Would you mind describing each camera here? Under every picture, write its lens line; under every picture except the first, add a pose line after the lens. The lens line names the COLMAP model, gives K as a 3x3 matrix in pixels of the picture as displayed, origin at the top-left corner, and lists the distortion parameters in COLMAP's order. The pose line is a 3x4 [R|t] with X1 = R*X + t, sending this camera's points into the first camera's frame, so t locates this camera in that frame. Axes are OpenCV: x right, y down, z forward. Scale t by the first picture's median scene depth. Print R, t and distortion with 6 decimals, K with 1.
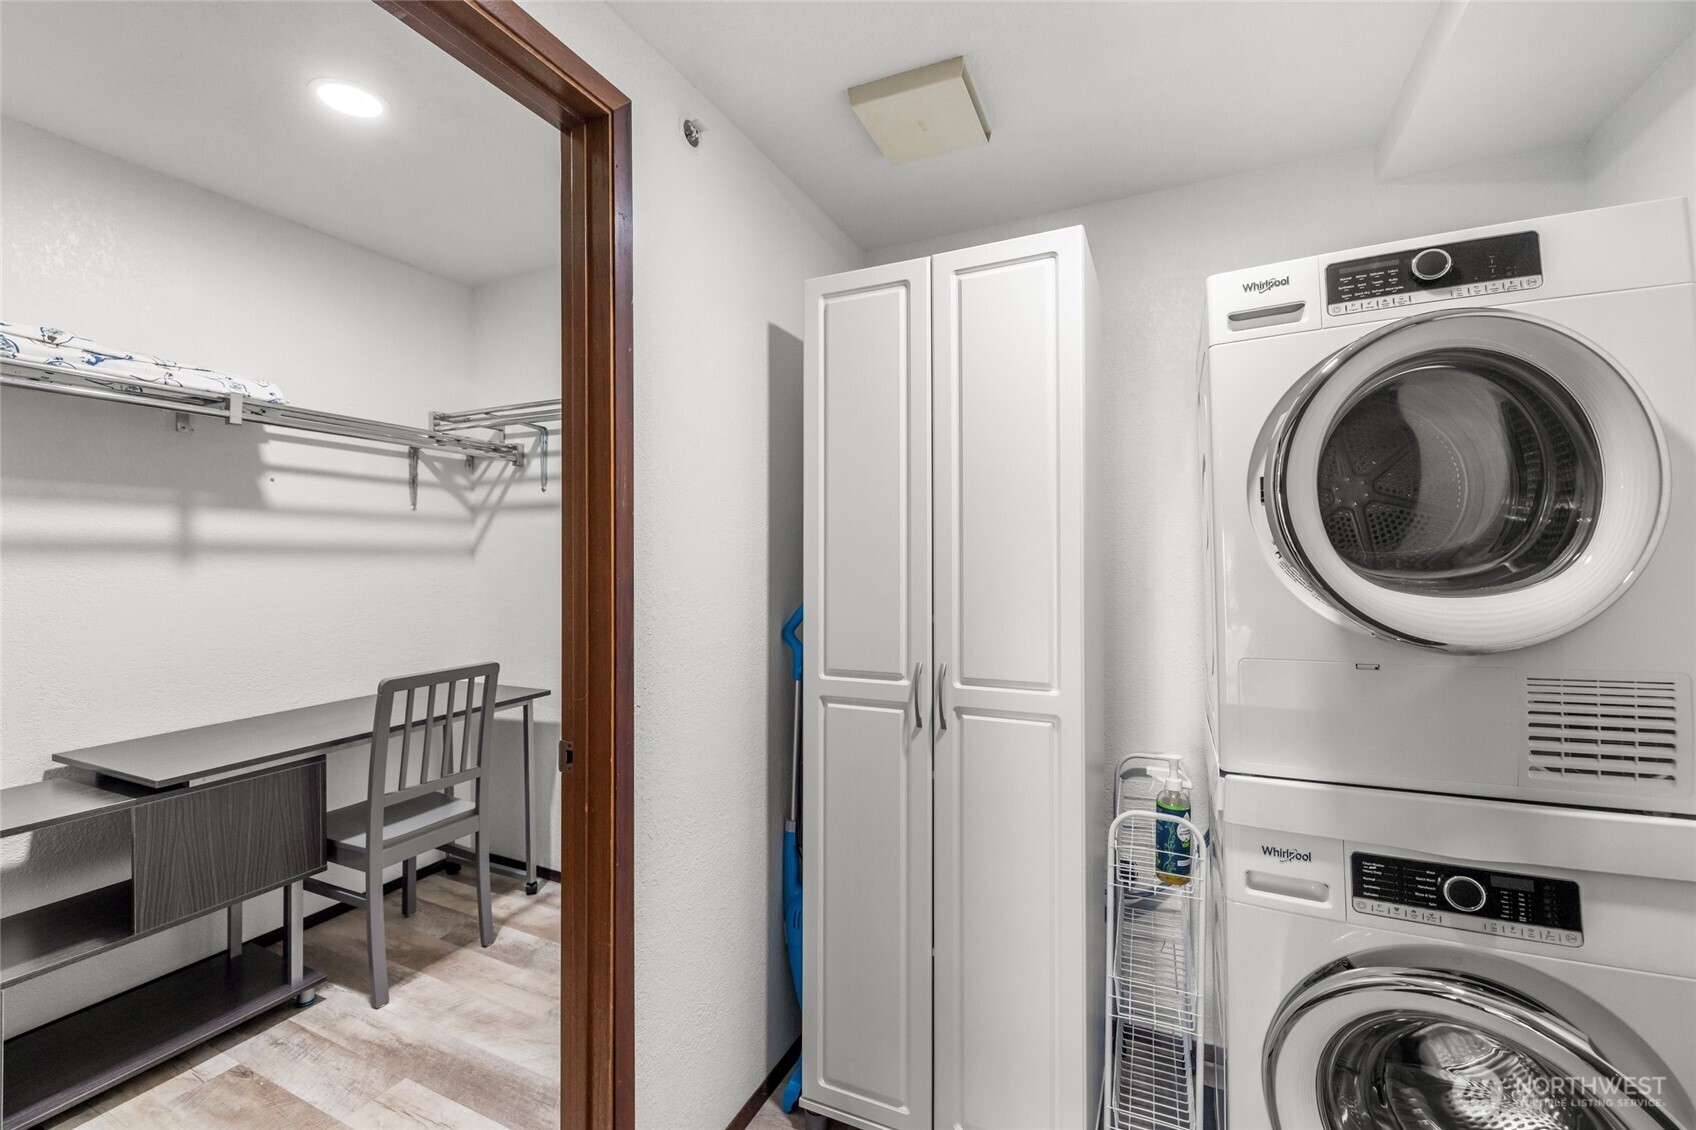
lens RADIAL K [[714.9, 0, 851.8], [0, 714.9, 554.0], [0, 0, 1]] dist [-0.000643, -0.000574]
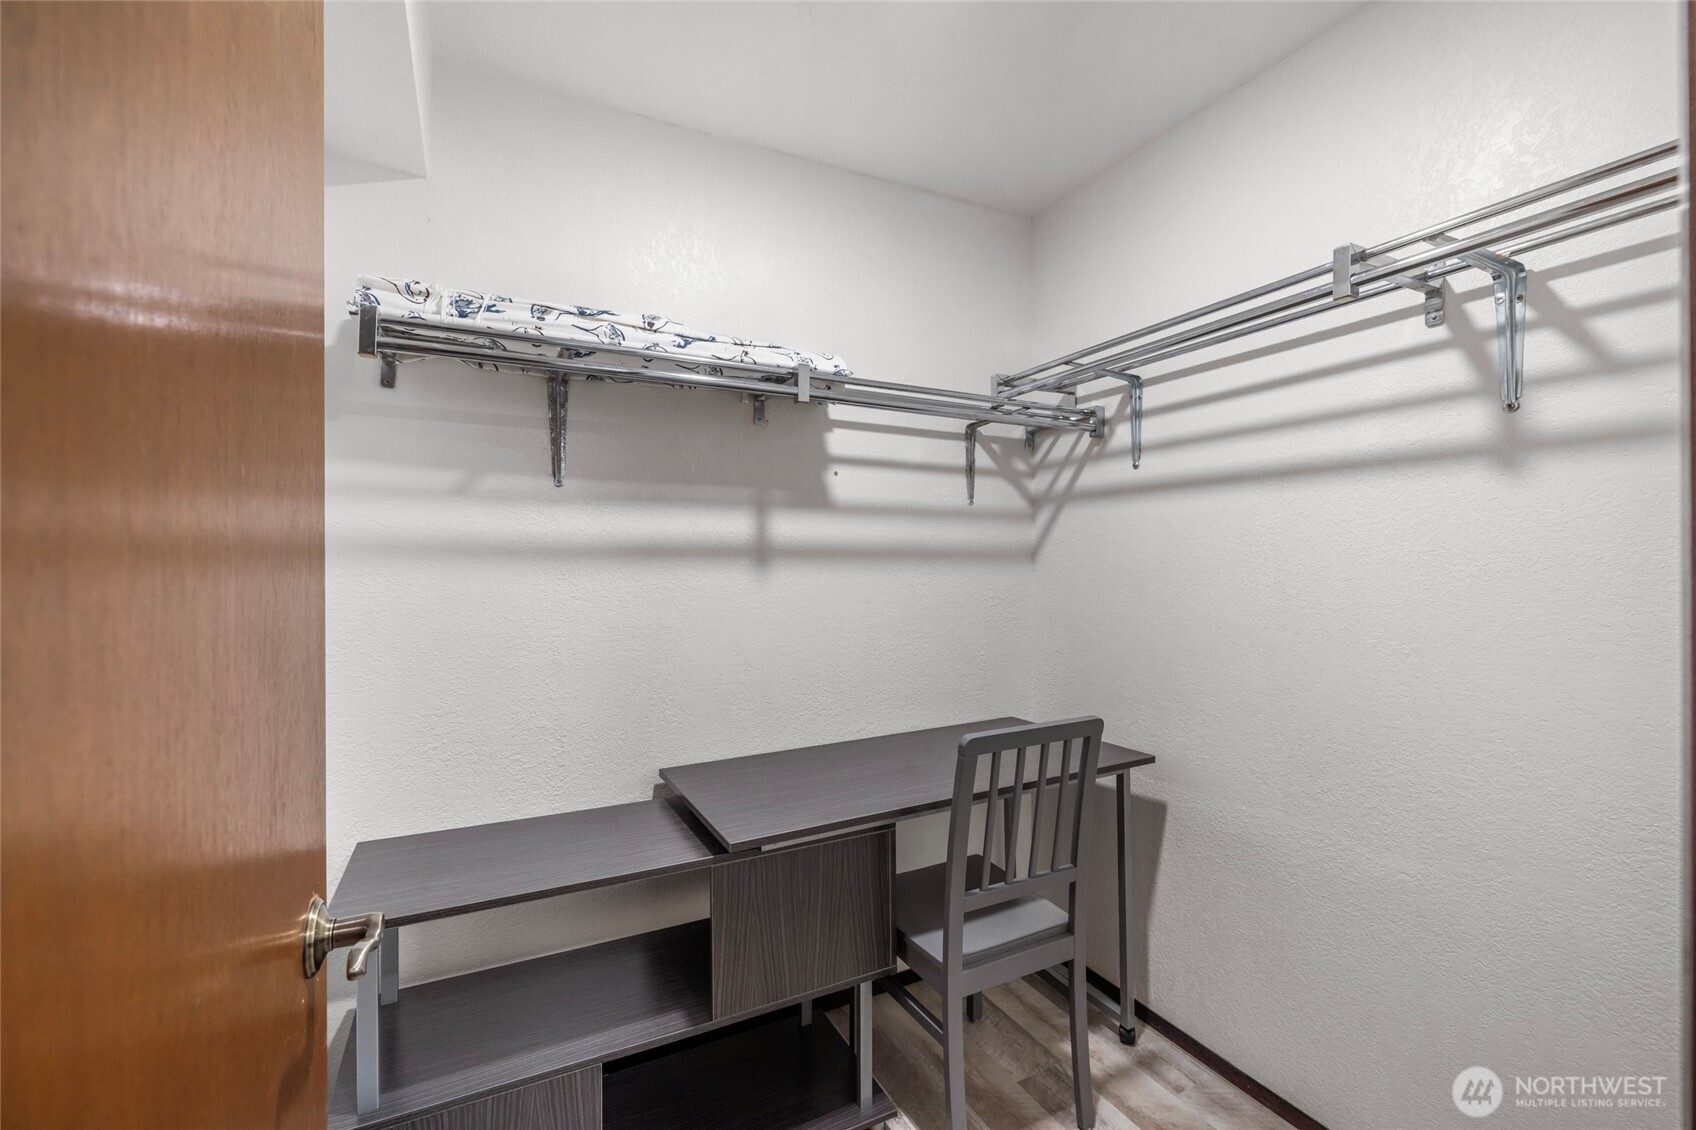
lens RADIAL K [[714.9, 0, 851.8], [0, 714.9, 554.0], [0, 0, 1]] dist [-0.000643, -0.000574]
pose [[0.799055, -0.009629, -0.601181, -0.275815], [0.005178, 0.999945, -0.009134, 0.002161], [0.601236, 0.004186, 0.799061, 0.319421]]
